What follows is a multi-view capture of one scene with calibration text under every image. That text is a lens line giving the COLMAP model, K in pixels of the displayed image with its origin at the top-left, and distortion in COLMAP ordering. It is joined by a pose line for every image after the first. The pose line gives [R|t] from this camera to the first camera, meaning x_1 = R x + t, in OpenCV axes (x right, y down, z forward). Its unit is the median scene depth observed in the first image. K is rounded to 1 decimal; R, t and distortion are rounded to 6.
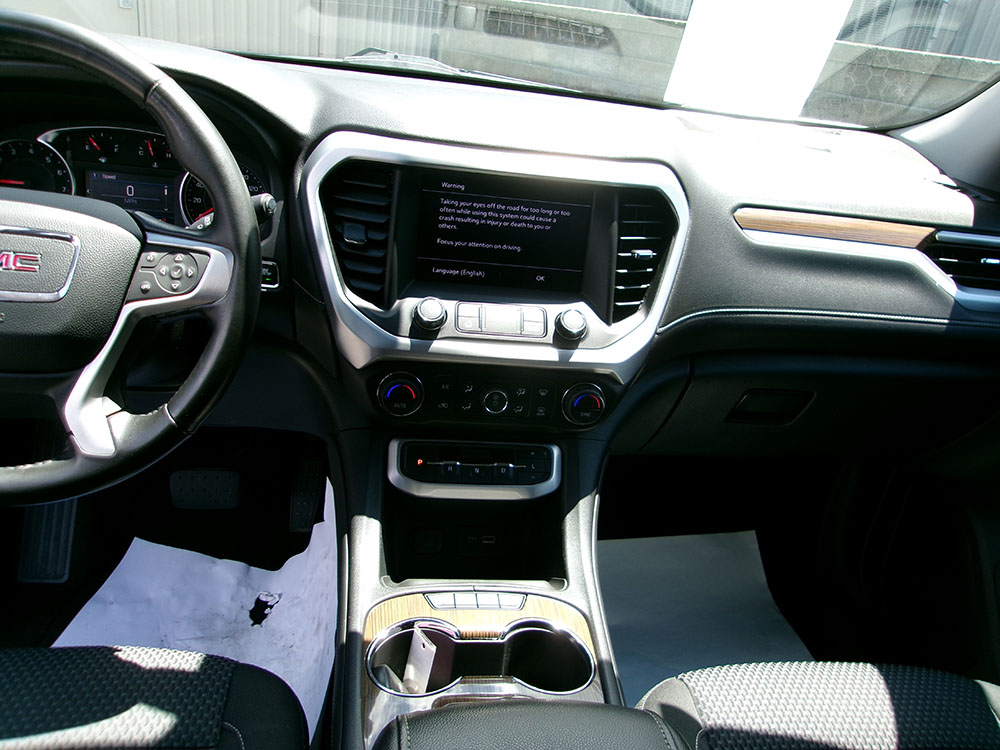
lens RADIAL K [[765.5, 0, 515.8], [0, 765.5, 375.6], [0, 0, 1]] dist [-0.081689, 0.142557]
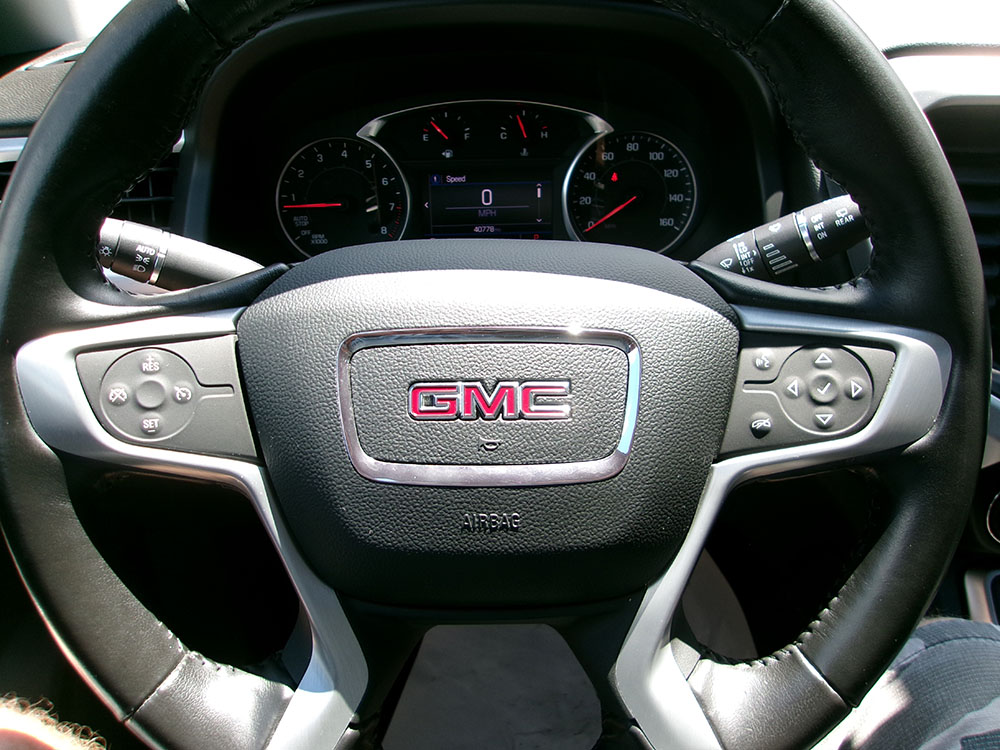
lens RADIAL K [[765.5, 0, 515.8], [0, 765.5, 375.6], [0, 0, 1]] dist [-0.081689, 0.142557]
pose [[0.986343, -0.062000, -0.152590, -0.563232], [0.072577, 0.995259, 0.064749, -0.189004], [0.147852, -0.074939, 0.986166, 0.499513]]
